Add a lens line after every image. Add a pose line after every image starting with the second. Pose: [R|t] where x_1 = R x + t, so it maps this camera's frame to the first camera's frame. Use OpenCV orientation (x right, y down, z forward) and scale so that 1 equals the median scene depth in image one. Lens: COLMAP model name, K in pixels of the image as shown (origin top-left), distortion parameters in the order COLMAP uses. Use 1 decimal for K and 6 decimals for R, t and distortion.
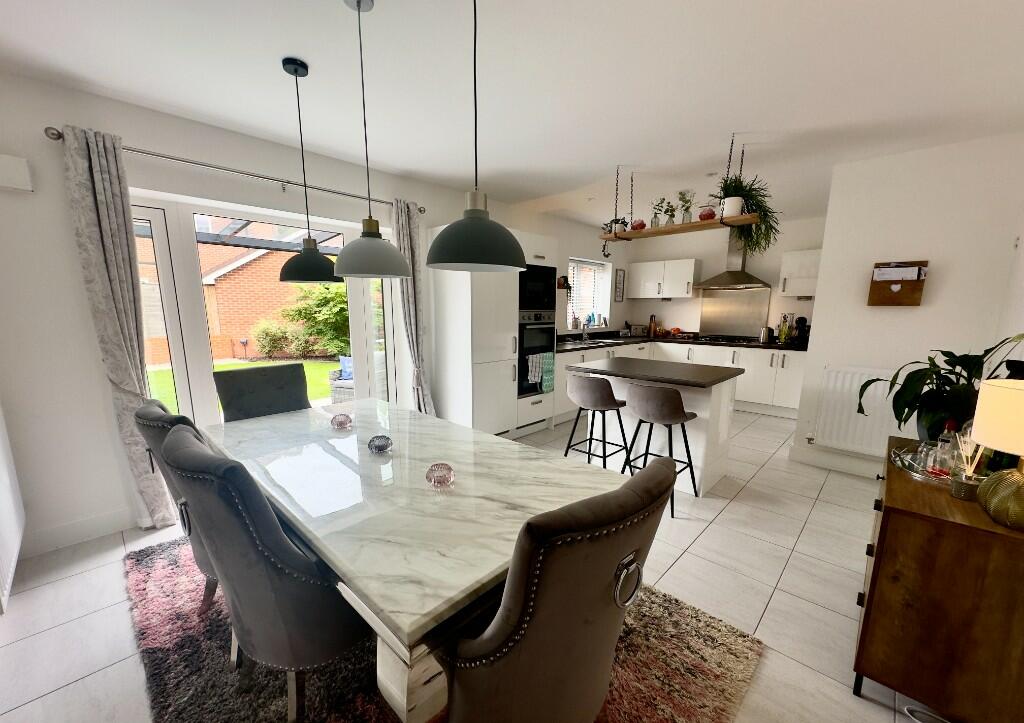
lens RADIAL K [[405.9, 0, 512.2], [0, 405.9, 387.9], [0, 0, 1]] dist [-0.000024, -0.000004]
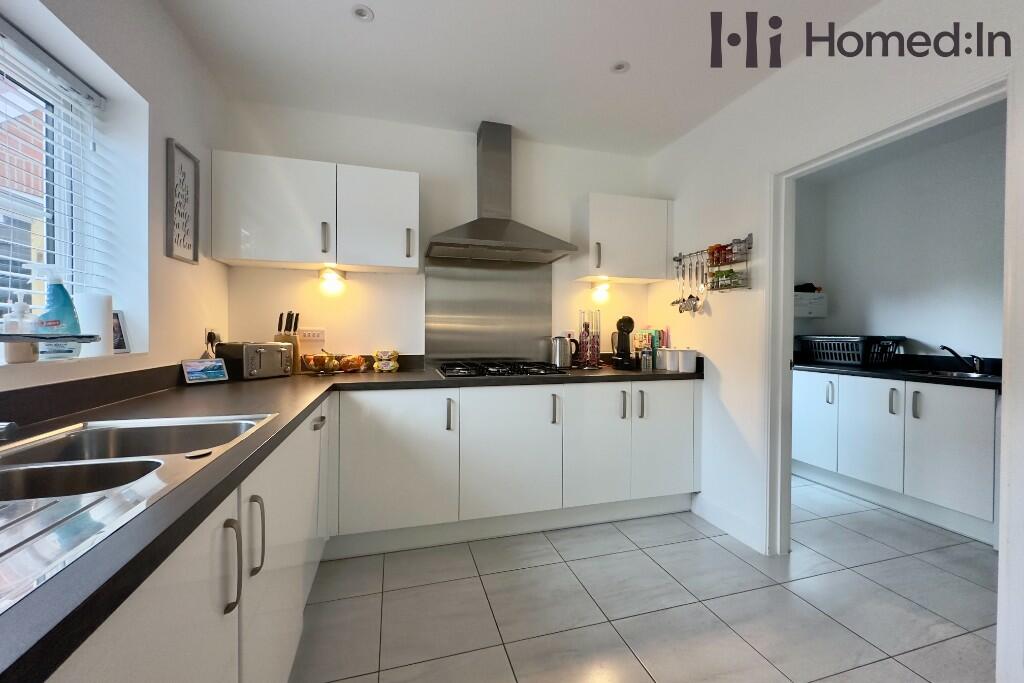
lens RADIAL K [[409.4, 0, 512.0], [0, 409.4, 341.5], [0, 0, 1]] dist [0.000166, -0.000009]
pose [[0.505549, -0.016194, 0.862646, 0.135949], [0.160941, 0.984046, -0.075845, -0.103060], [-0.847655, 0.177178, 0.500089, 0.702519]]
